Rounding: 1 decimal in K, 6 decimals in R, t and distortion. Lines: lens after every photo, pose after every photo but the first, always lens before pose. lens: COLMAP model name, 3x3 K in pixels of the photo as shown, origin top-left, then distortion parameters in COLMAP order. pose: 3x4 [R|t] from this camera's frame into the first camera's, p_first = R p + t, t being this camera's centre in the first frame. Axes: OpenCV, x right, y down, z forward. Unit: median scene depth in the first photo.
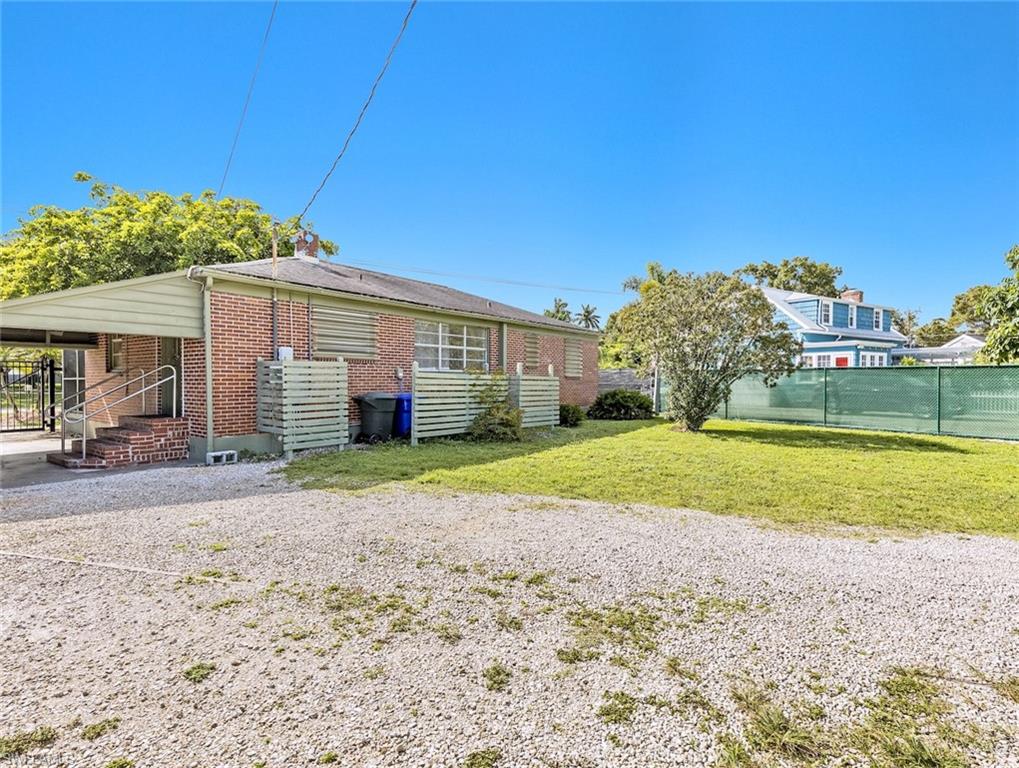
lens RADIAL K [[519.4, 0, 509.5], [0, 519.4, 384.0], [0, 0, 1]] dist [0.019753, 0.000248]
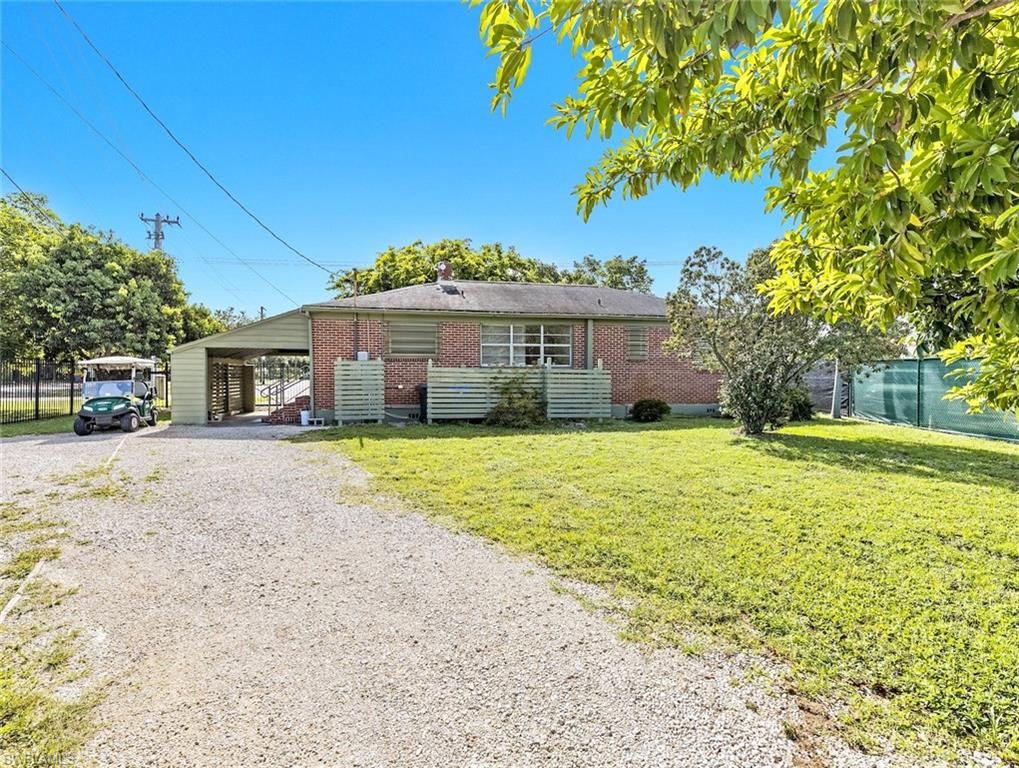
lens RADIAL K [[519.4, 0, 509.5], [0, 519.4, 384.0], [0, 0, 1]] dist [0.019753, 0.000248]
pose [[0.728313, 0.004644, -0.685229, 0.741963], [-0.004606, 0.999988, 0.001882, 0.013357], [0.685229, 0.001786, 0.728325, 0.177276]]
